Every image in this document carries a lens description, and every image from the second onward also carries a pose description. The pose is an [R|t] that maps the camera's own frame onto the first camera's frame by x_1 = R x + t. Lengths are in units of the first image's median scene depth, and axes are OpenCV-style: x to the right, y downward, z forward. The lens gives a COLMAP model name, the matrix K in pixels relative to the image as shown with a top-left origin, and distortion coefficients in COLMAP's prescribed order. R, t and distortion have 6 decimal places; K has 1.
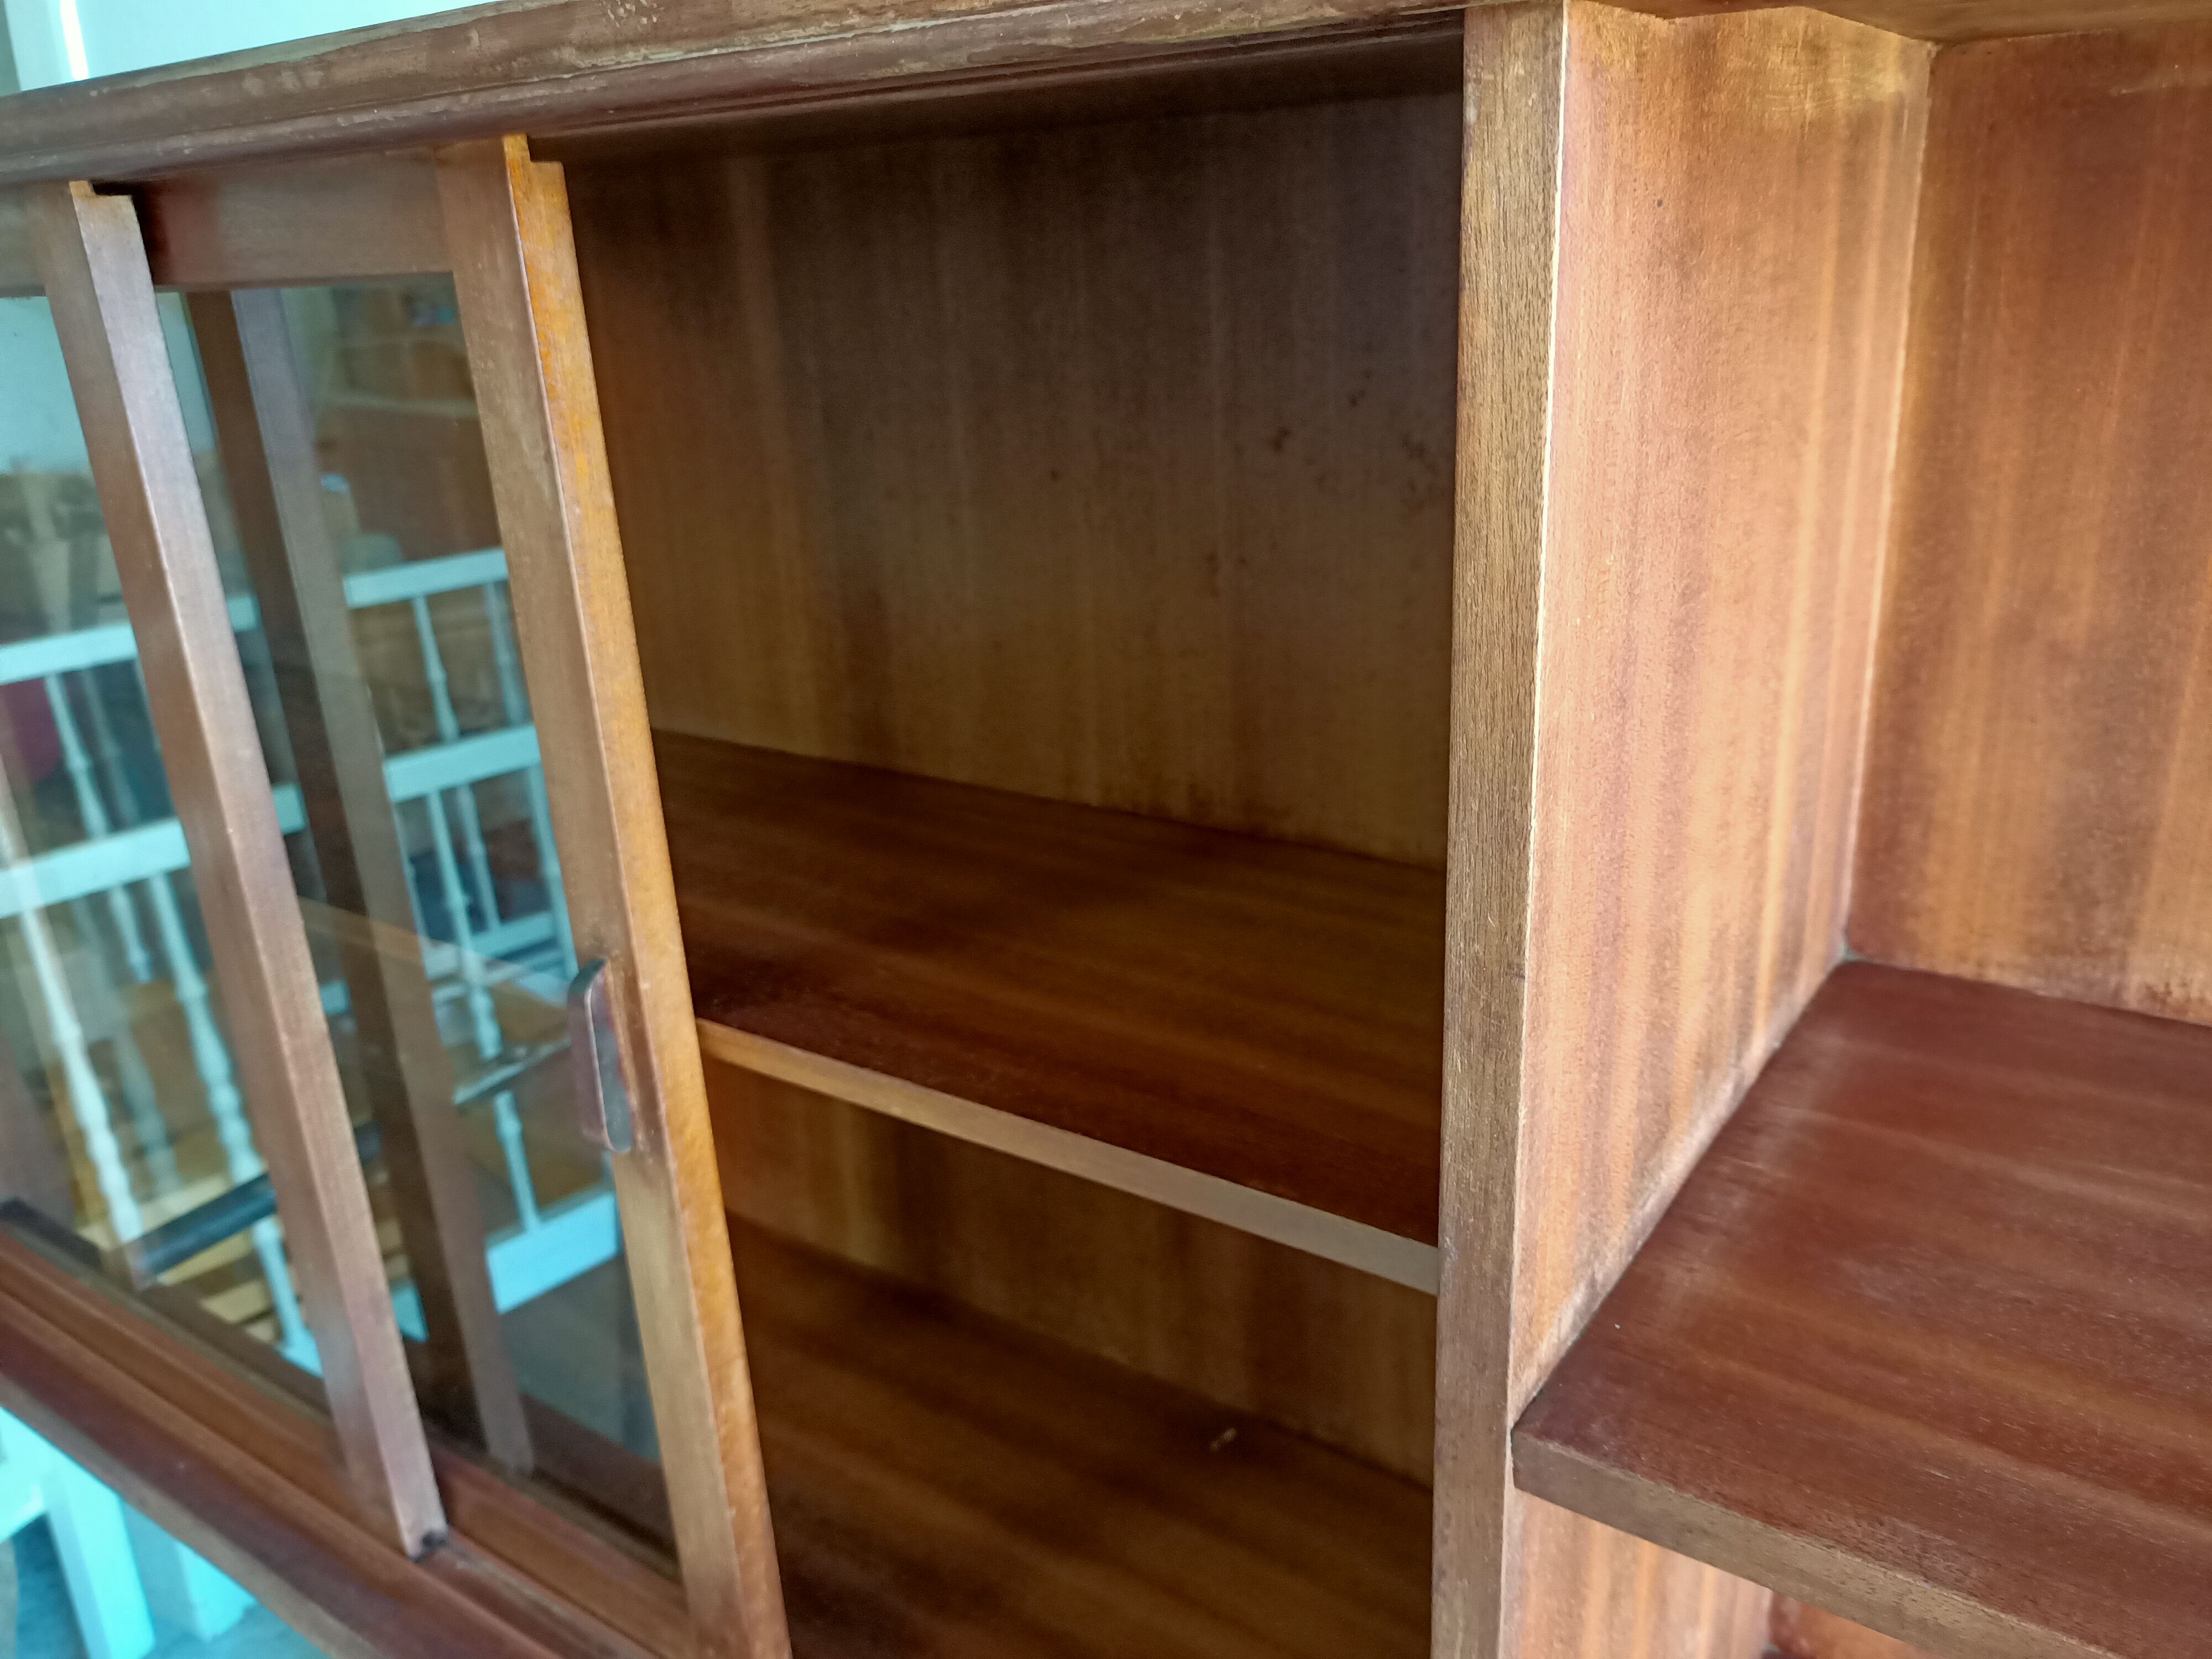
lens RADIAL K [[1683.8, 0, 1105.3], [0, 1683.8, 825.5], [0, 0, 1]] dist [0.029948, -0.045487]
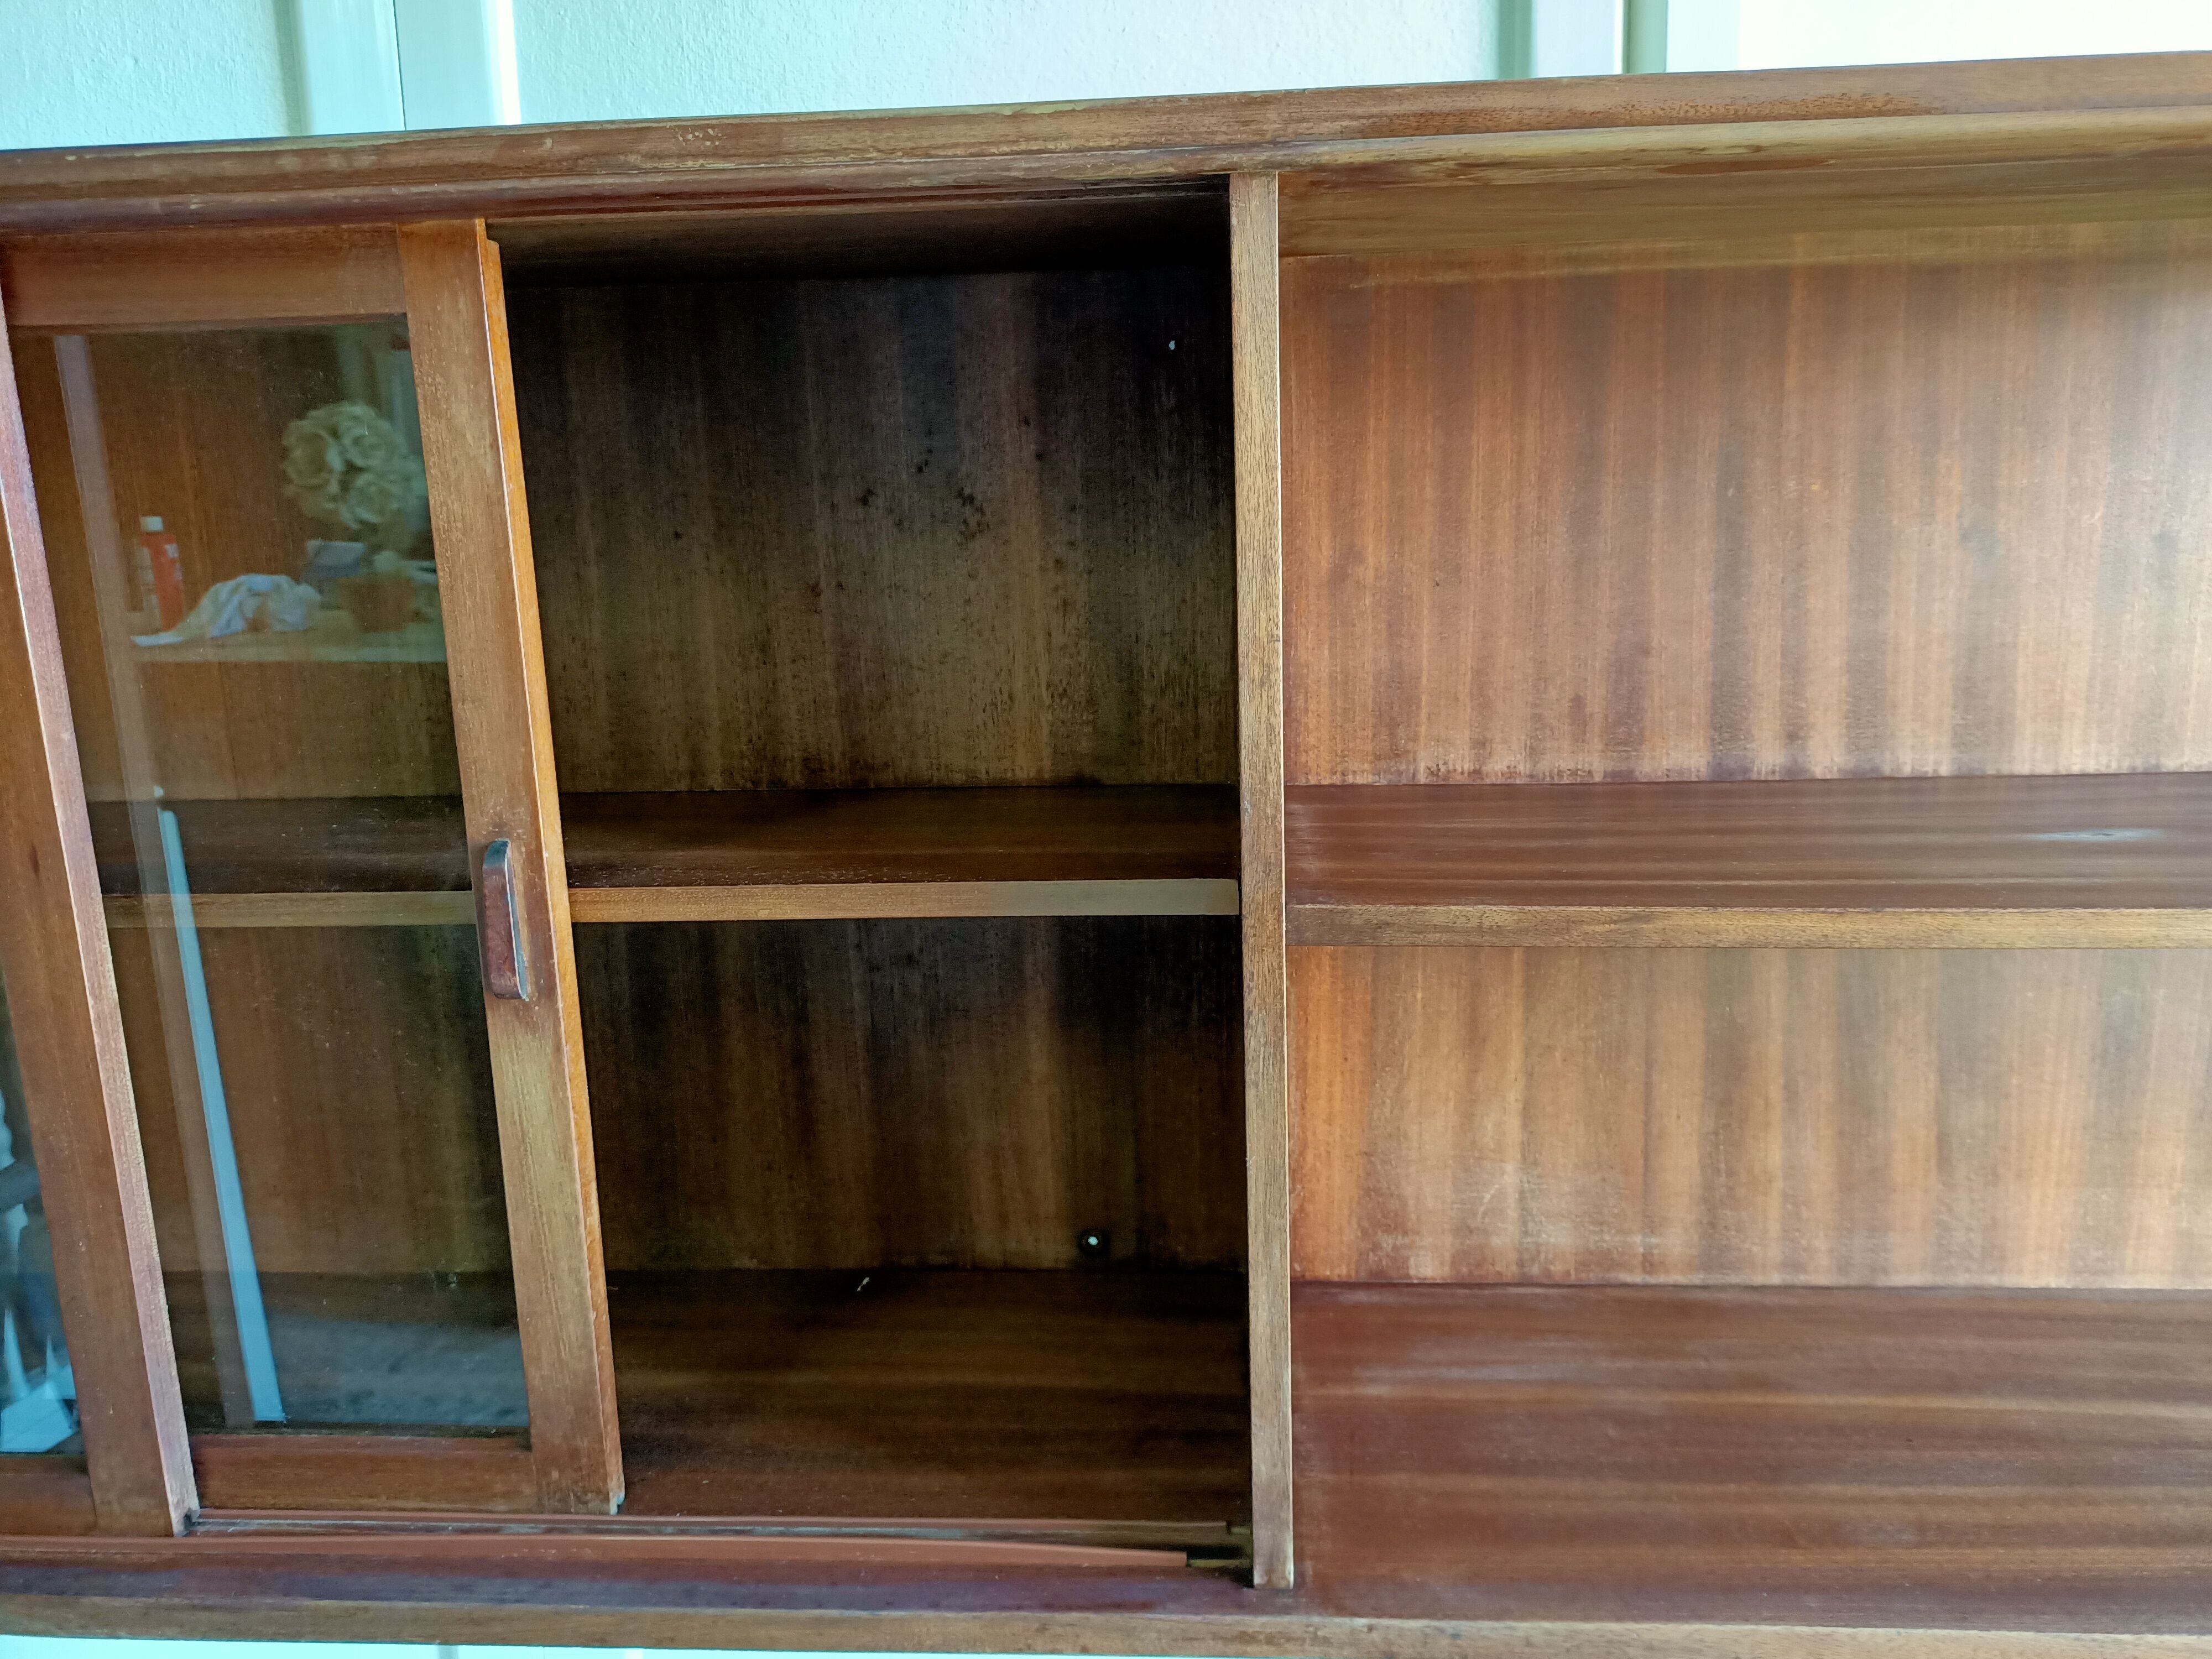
lens RADIAL K [[1683.8, 0, 1106.7], [0, 1683.8, 836.7], [0, 0, 1]] dist [0.029948, -0.045487]
pose [[0.855399, -0.078909, 0.511924, -0.778121], [0.160234, 0.980161, -0.116658, 0.415177], [-0.492563, 0.181817, 0.851073, -0.448906]]
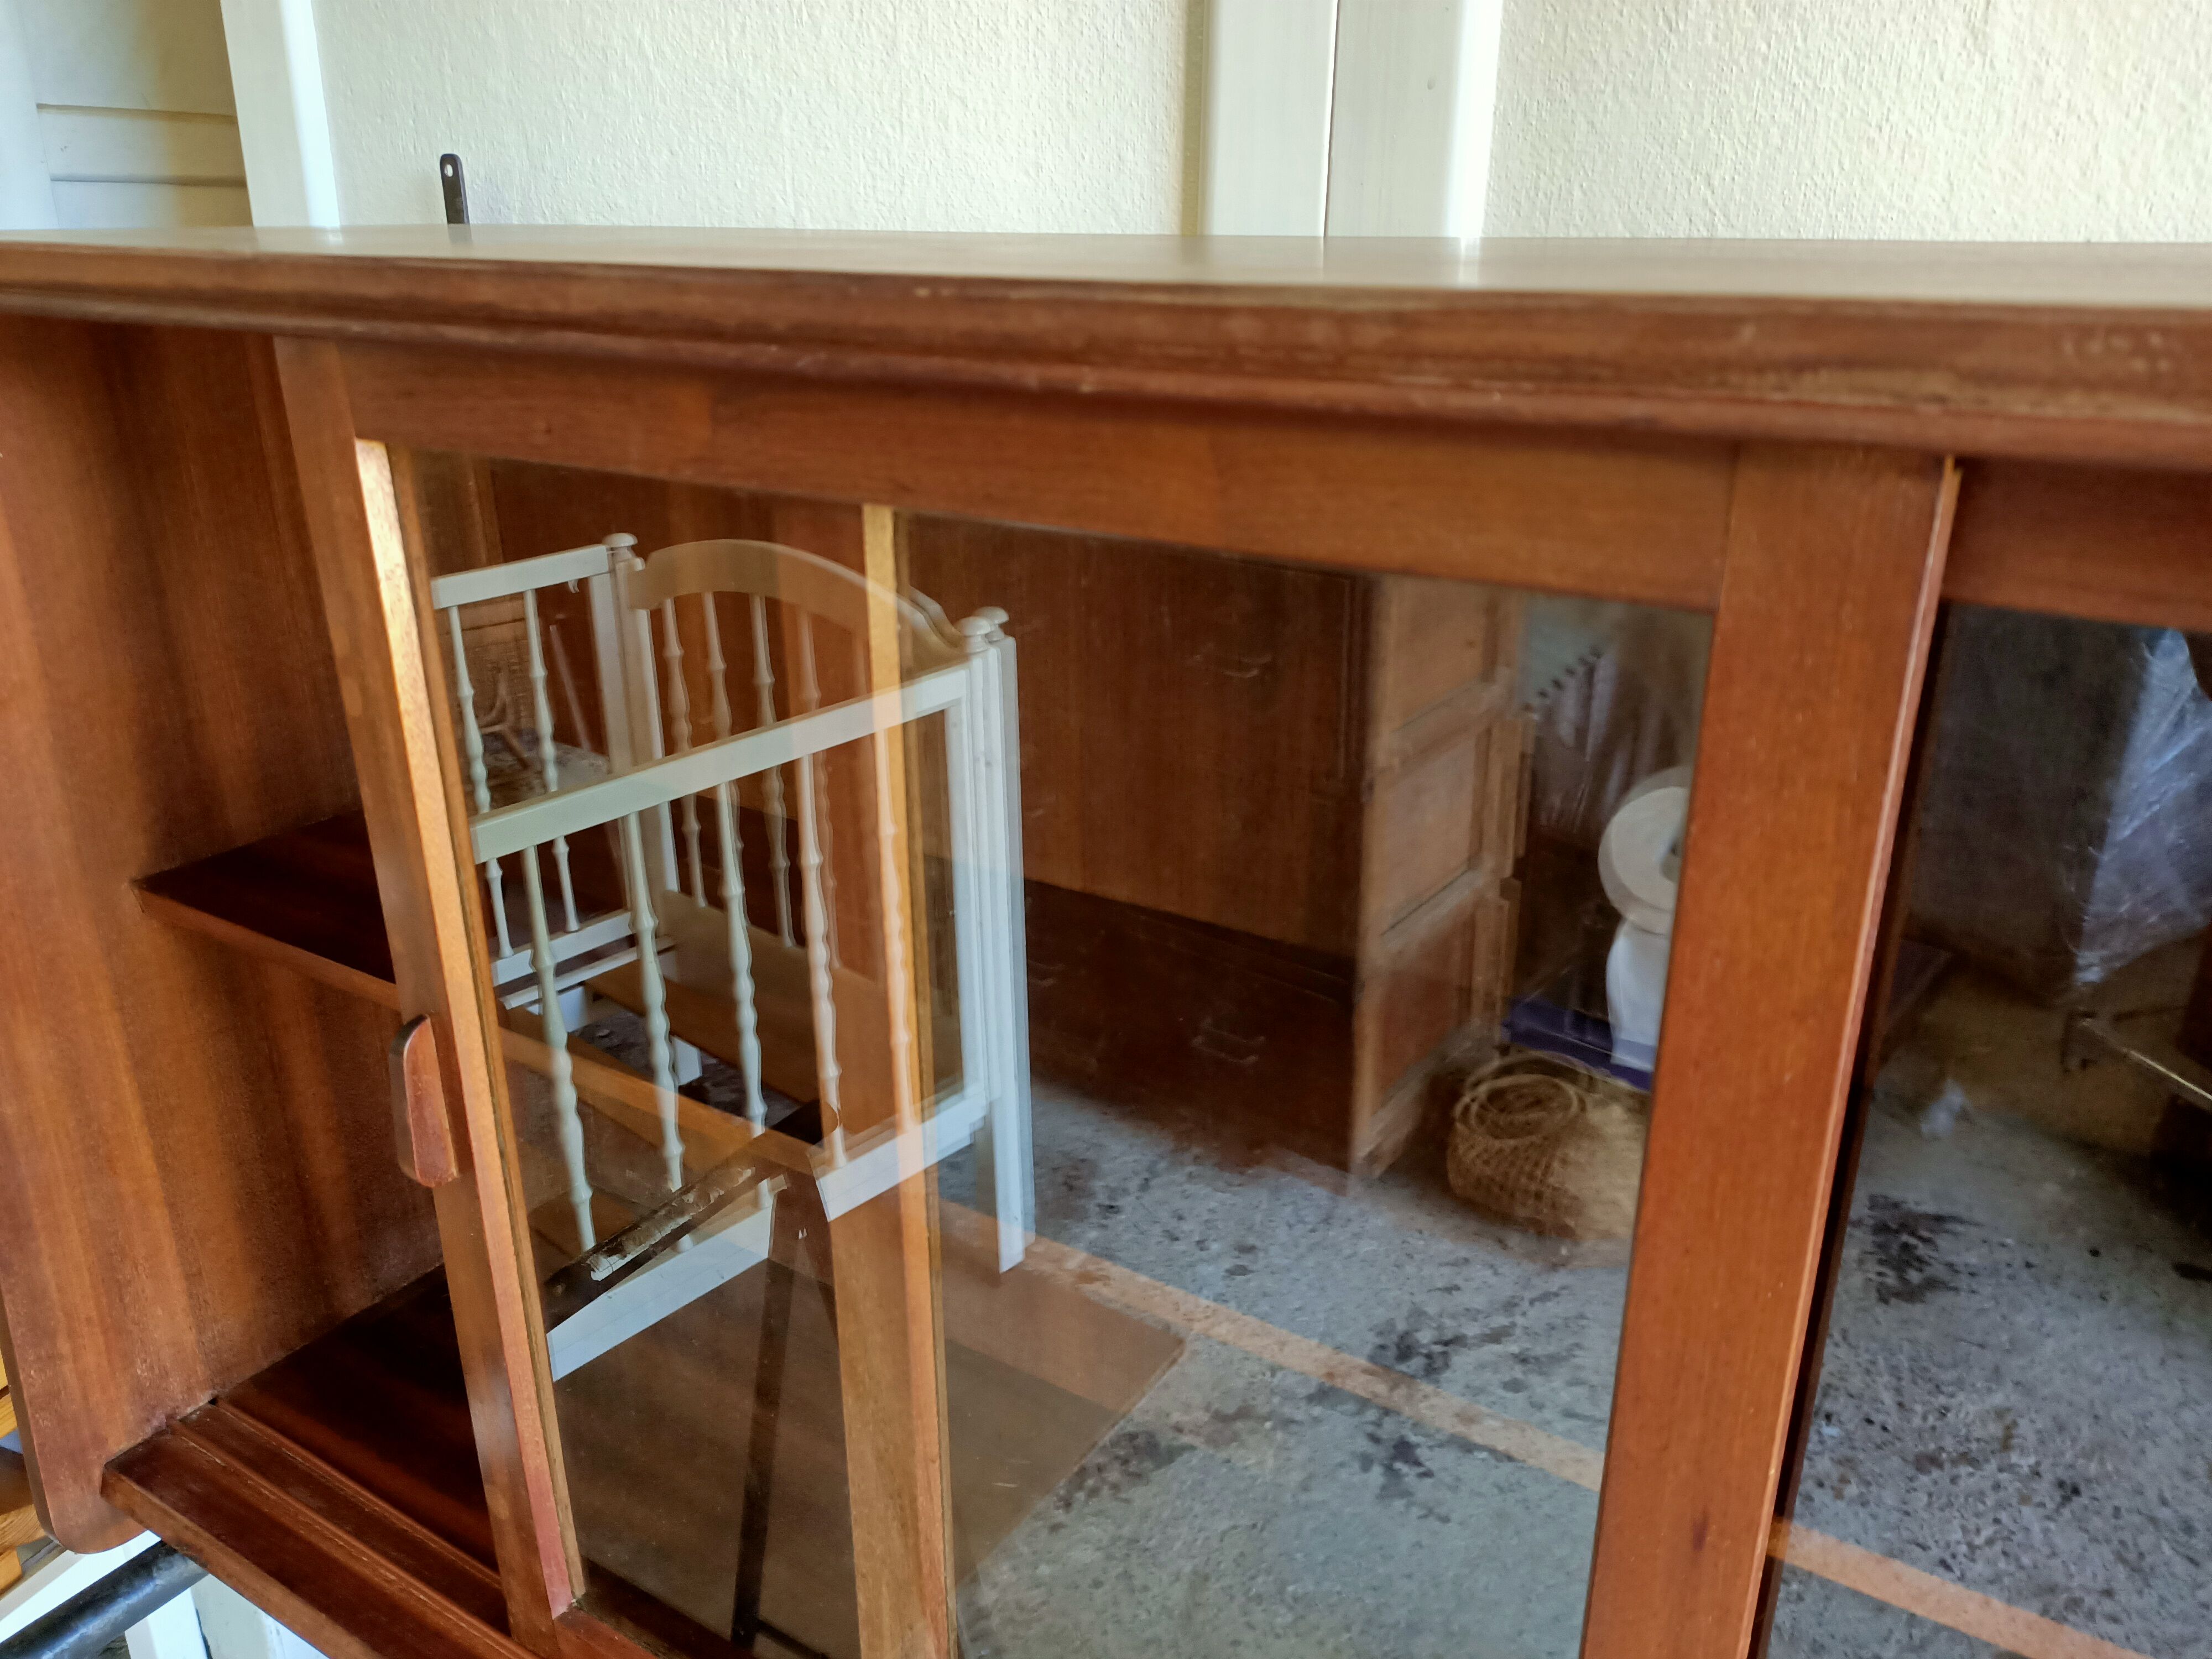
lens RADIAL K [[1703.5, 0, 1113.2], [0, 1703.5, 839.4], [0, 0, 1]] dist [0.042979, -0.012436]
pose [[0.997409, 0.023916, 0.067844, -0.695424], [-0.025780, 0.999310, 0.026744, -0.259712], [-0.067158, -0.028424, 0.997337, 0.265628]]
